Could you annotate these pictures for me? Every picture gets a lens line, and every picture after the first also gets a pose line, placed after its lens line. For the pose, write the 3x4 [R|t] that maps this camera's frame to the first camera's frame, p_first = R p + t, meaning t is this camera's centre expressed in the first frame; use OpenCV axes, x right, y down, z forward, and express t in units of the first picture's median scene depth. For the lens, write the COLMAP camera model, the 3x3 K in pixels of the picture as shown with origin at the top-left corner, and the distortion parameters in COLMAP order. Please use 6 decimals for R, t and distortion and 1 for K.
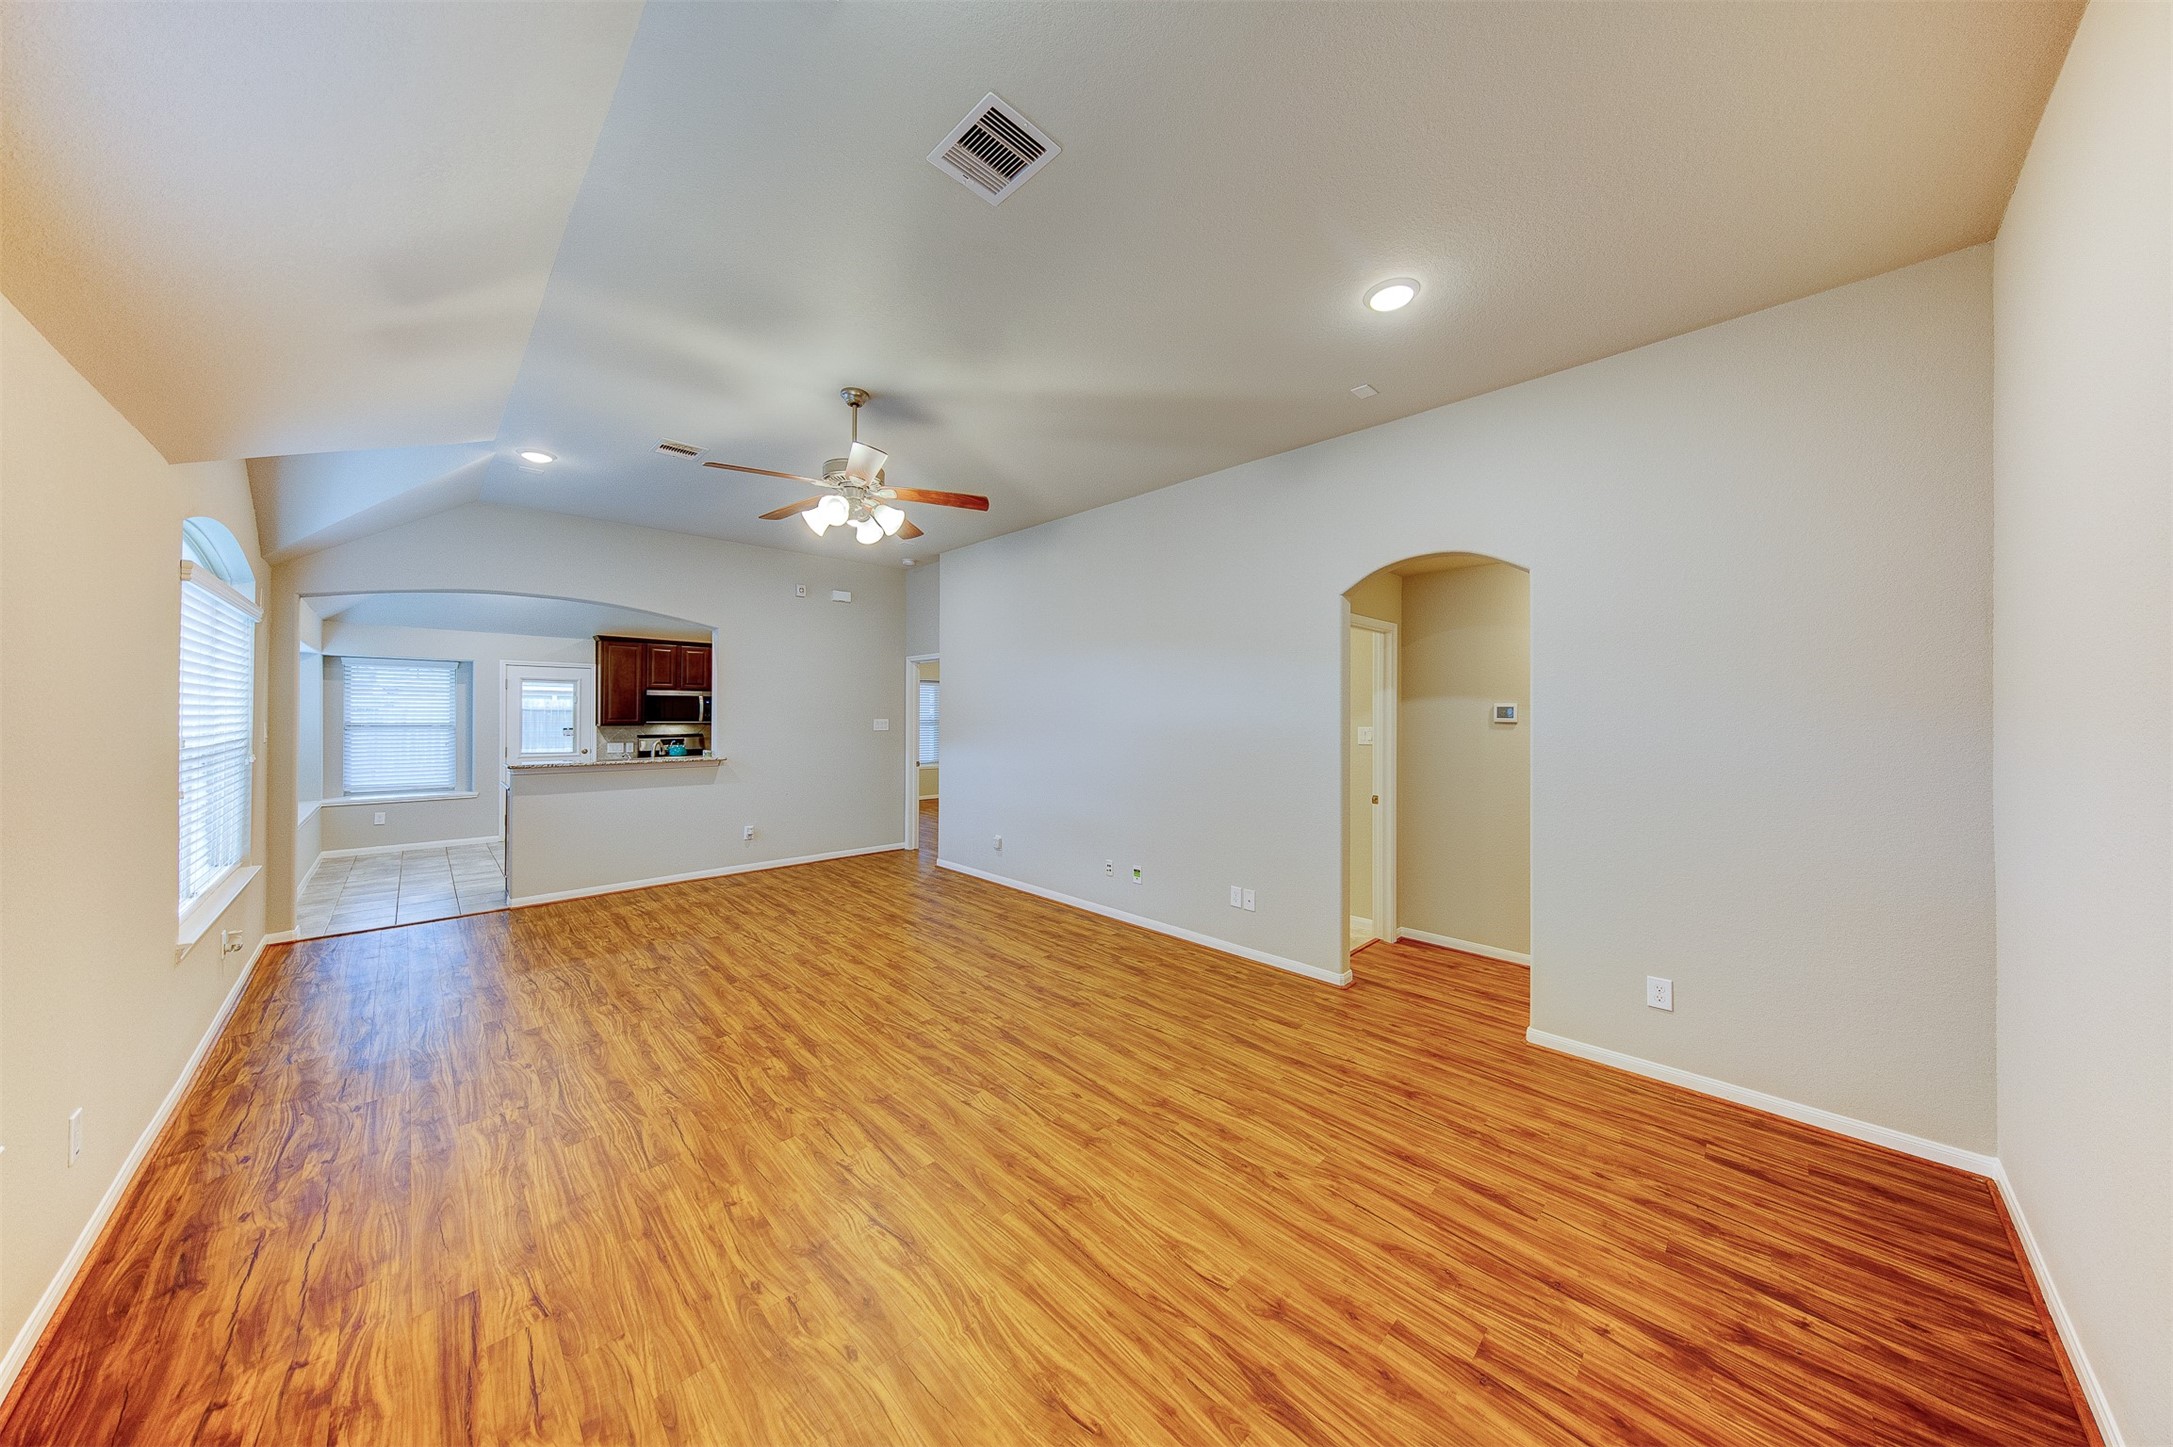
lens RADIAL K [[692.5, 0, 1091.0], [0, 692.5, 717.0], [0, 0, 1]] dist [0.004141, 0.000015]
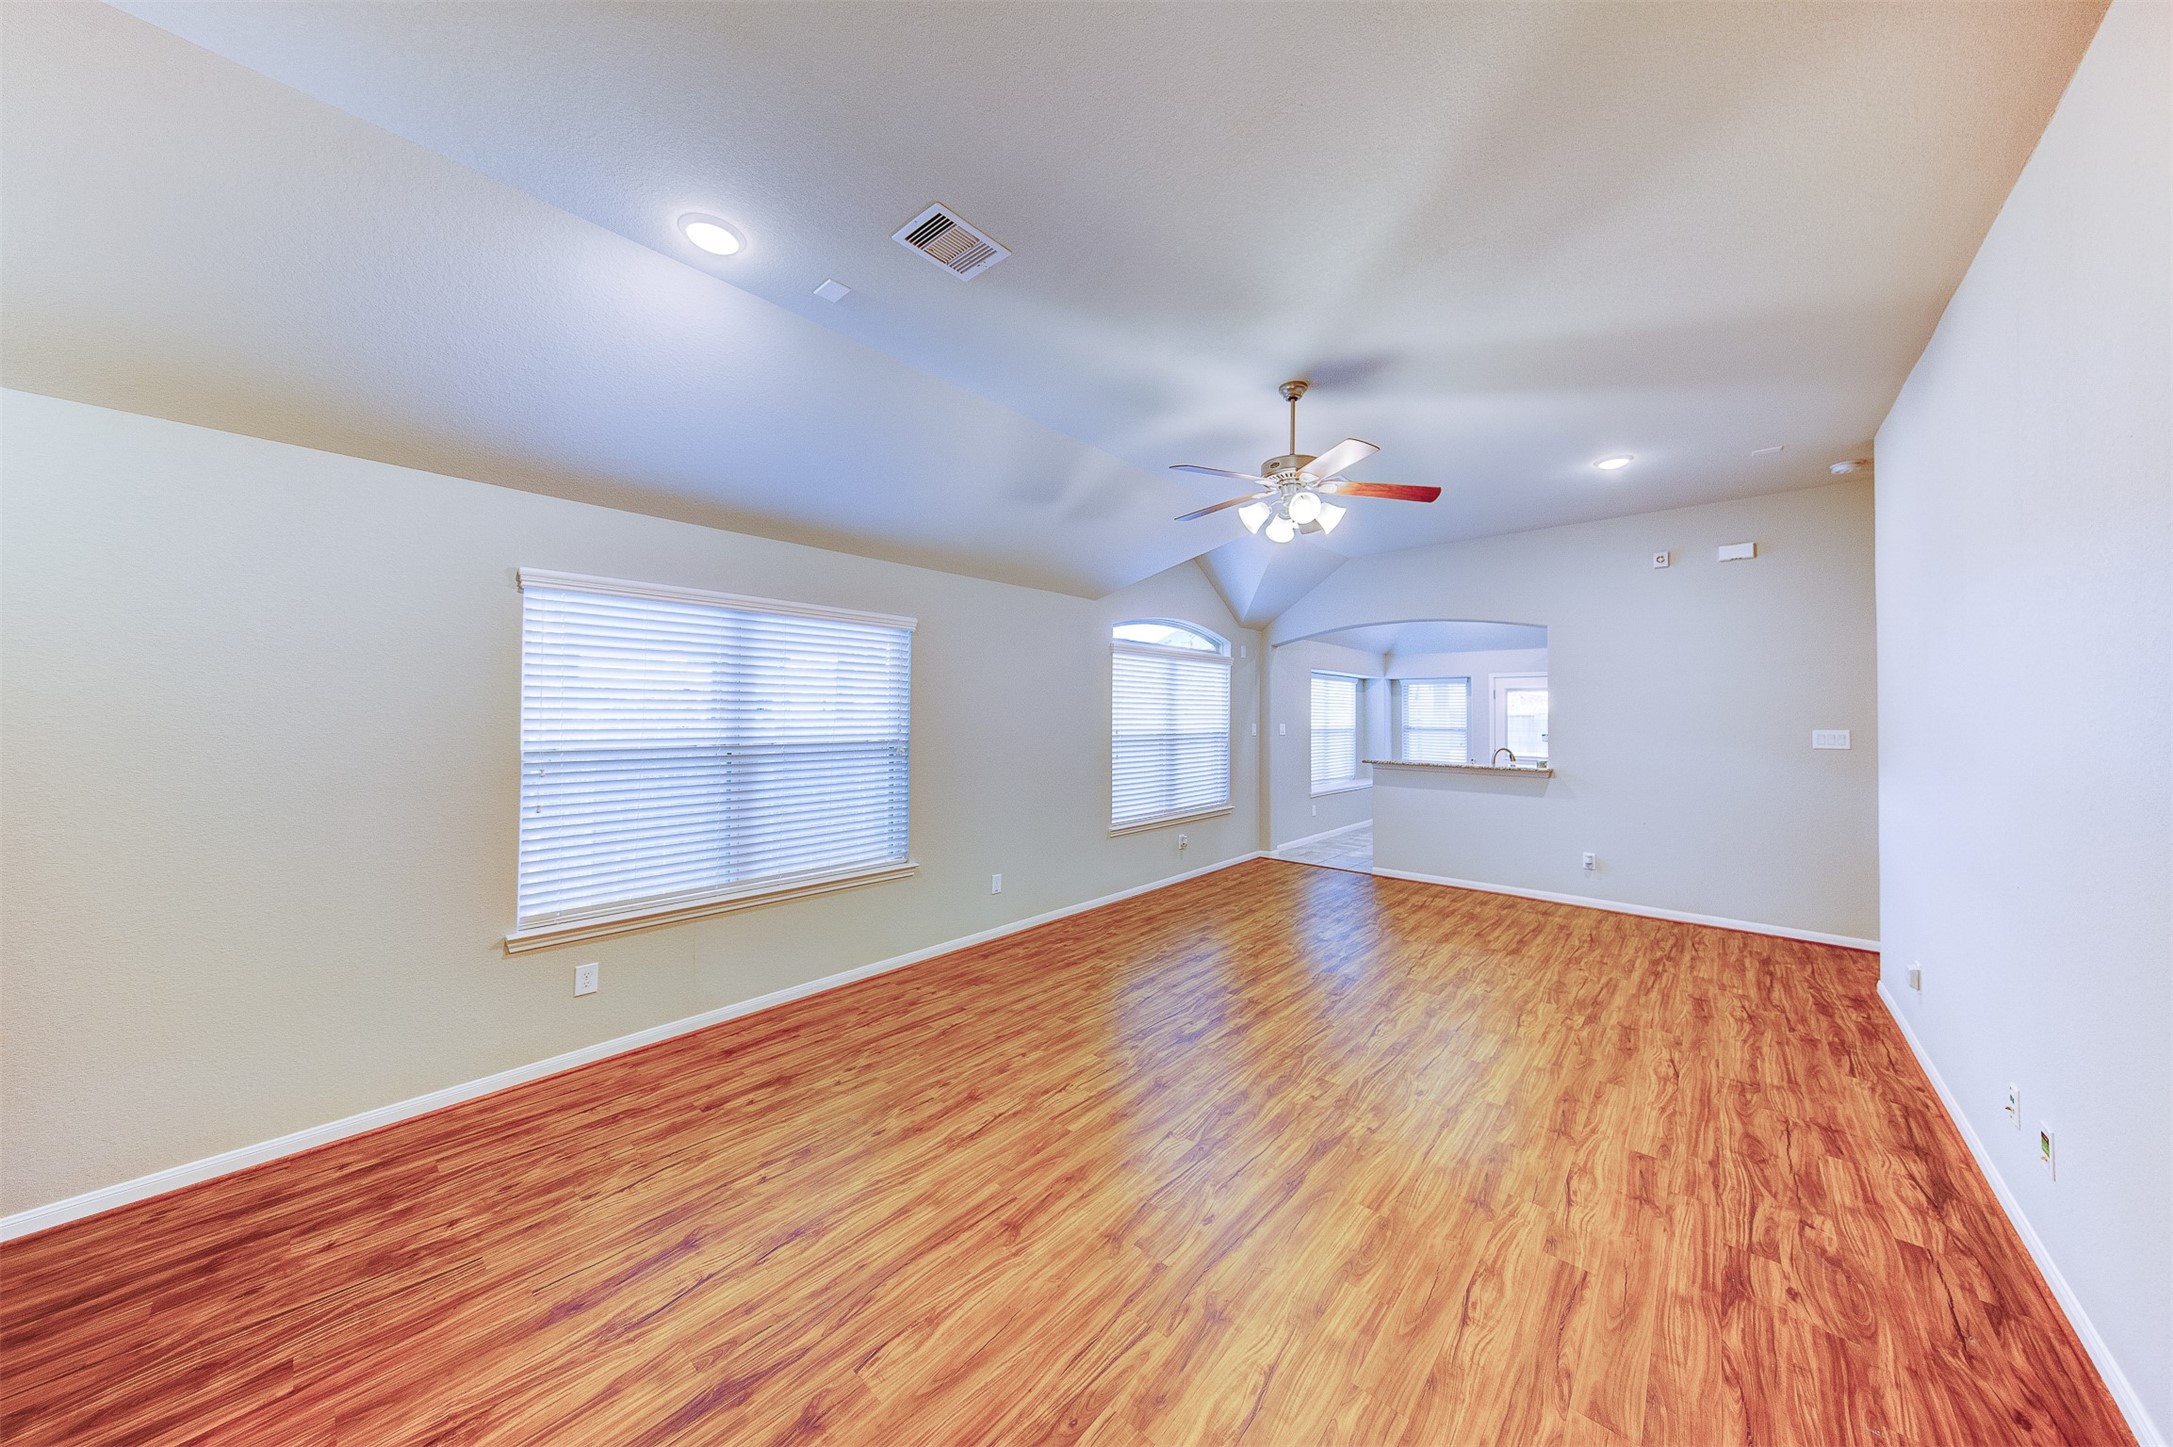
lens RADIAL K [[692.5, 0, 1101.3], [0, 692.5, 706.1], [0, 0, 1]] dist [0.004141, 0.000015]
pose [[0.070325, -0.016882, -0.997381, 0.562709], [-0.012012, 0.999770, -0.017769, 0.001517], [0.997452, 0.013230, 0.070106, 0.630667]]
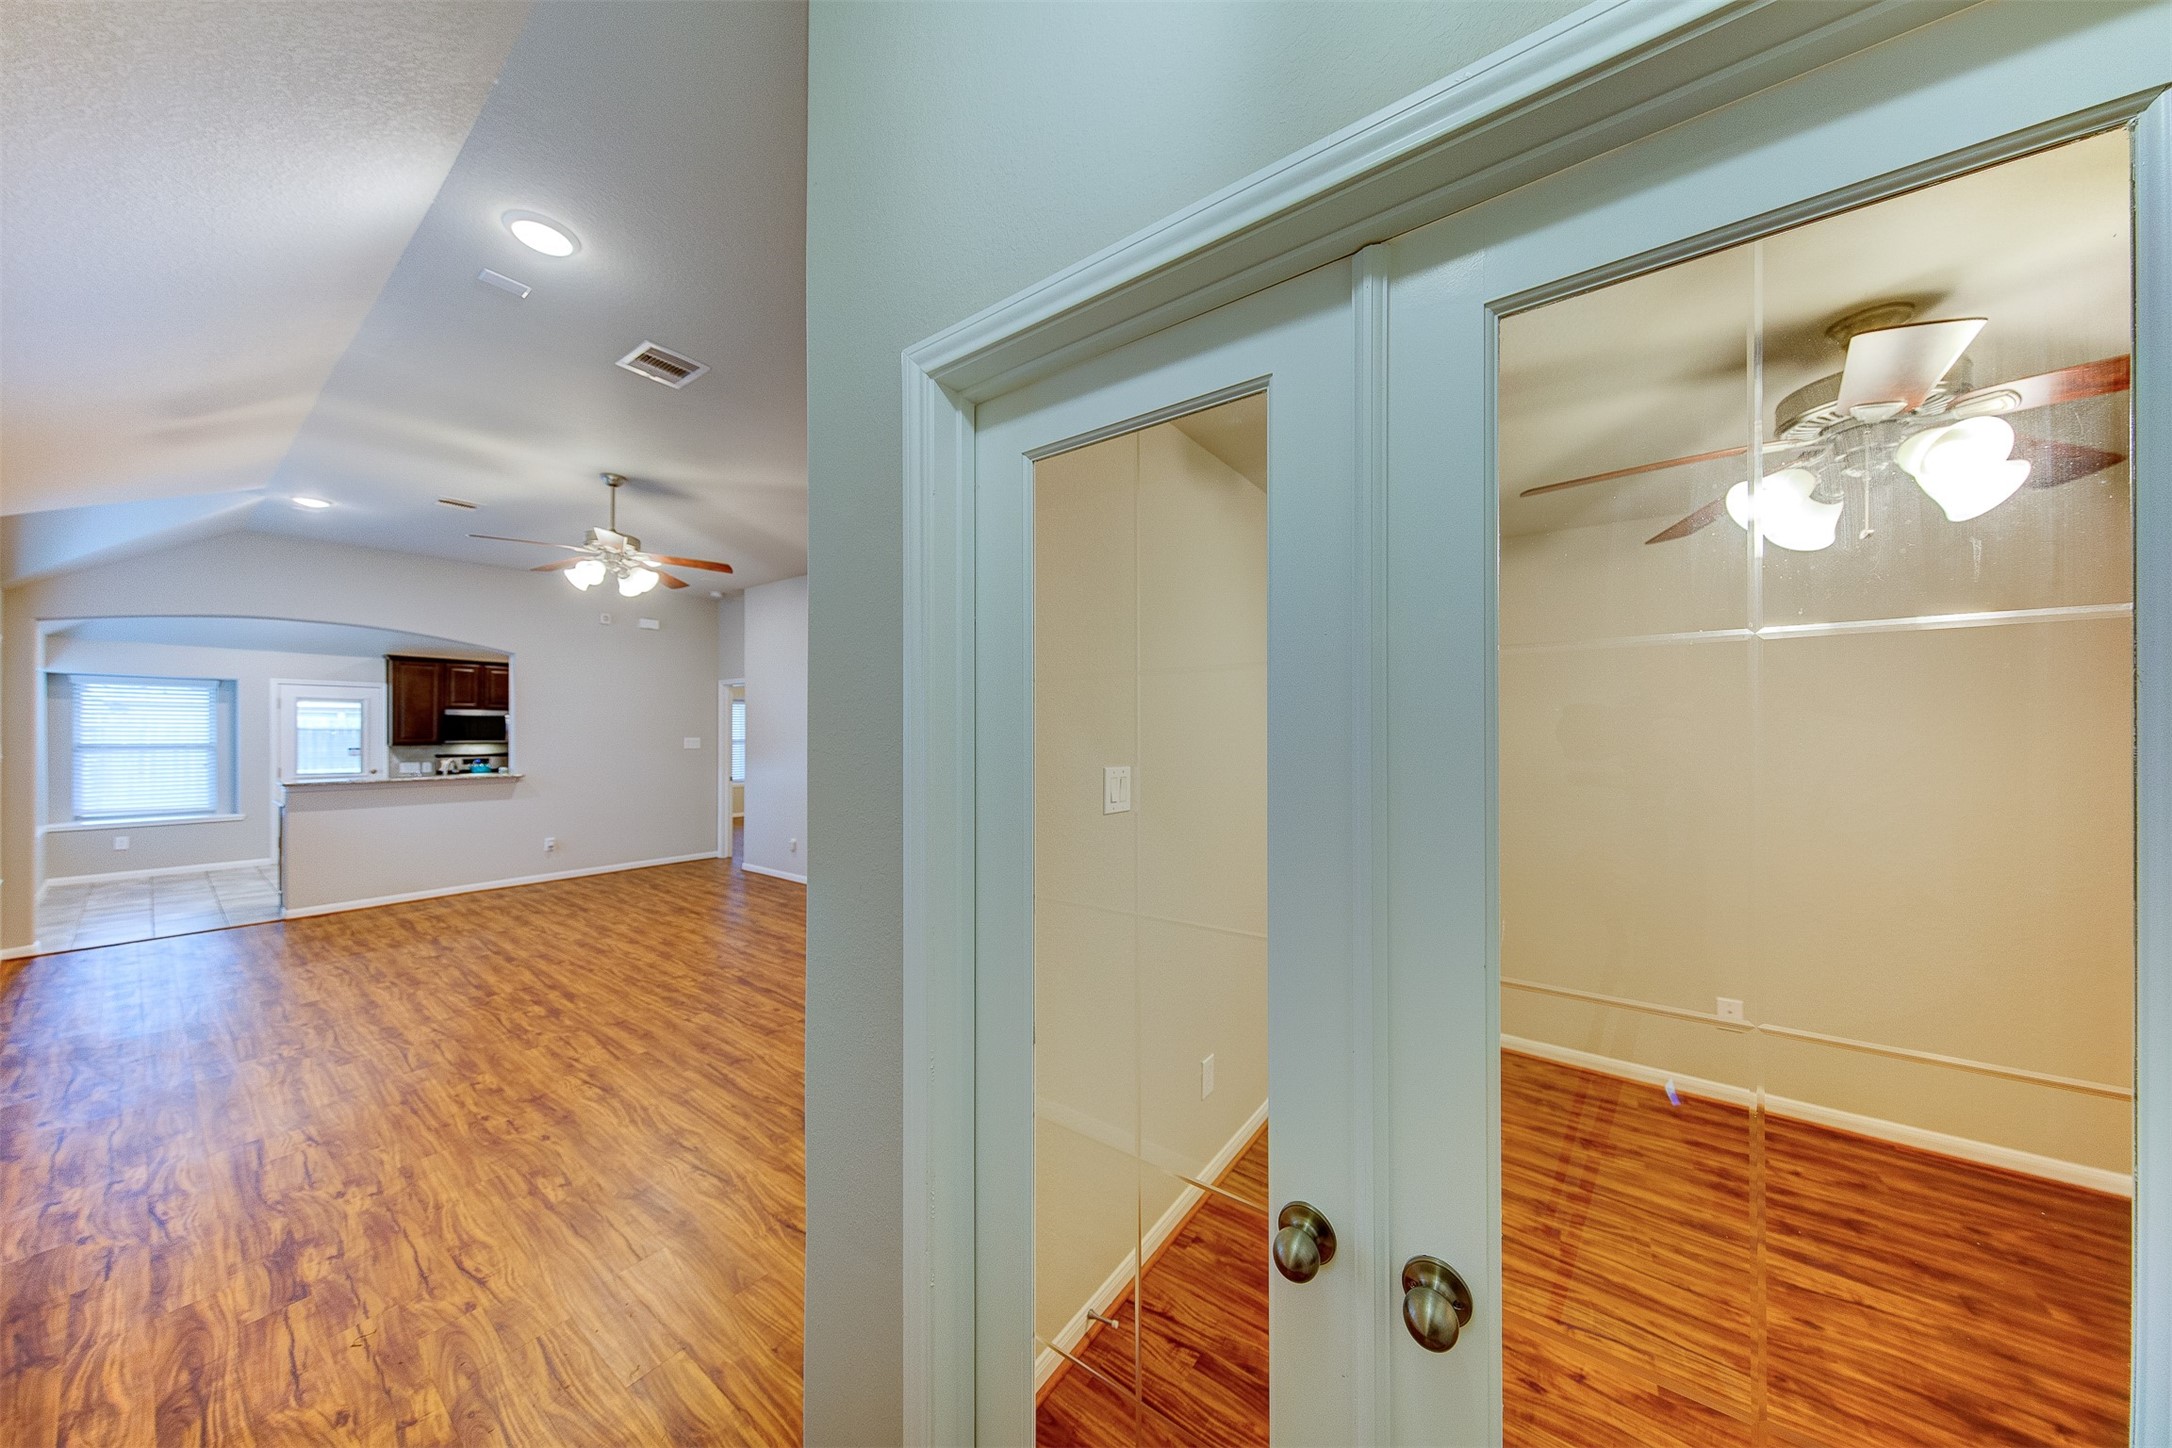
lens RADIAL K [[692.2, 0, 1101.4], [0, 692.2, 735.8], [0, 0, 1]] dist [0.004141, 0.000015]
pose [[0.985595, -0.003211, 0.169090, 0.293827], [0.003018, 0.999994, 0.001401, 0.001576], [-0.169094, -0.000870, 0.985600, -0.355834]]
